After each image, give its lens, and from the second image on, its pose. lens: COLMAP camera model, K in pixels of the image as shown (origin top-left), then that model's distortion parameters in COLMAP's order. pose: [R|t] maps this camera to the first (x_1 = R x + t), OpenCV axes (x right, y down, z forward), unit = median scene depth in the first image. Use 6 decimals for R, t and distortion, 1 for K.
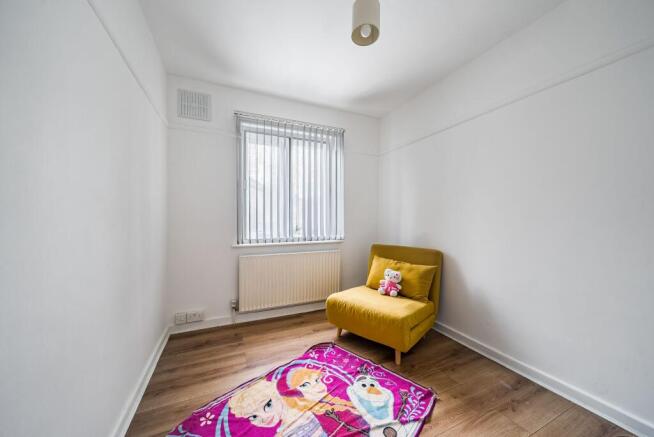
lens RADIAL K [[224.3, 0, 327.1], [0, 224.3, 219.8], [0, 0, 1]] dist [0.000791, 0.000271]
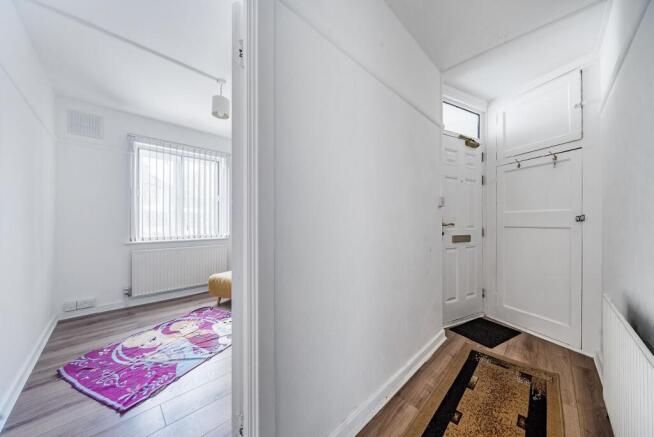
lens RADIAL K [[224.3, 0, 324.3], [0, 224.3, 219.5], [0, 0, 1]] dist [0.000791, 0.000271]
pose [[0.947417, -0.002181, 0.319995, 0.226339], [0.003831, 0.999982, -0.004525, 0.001192], [-0.319980, 0.005513, 0.947408, -0.533564]]
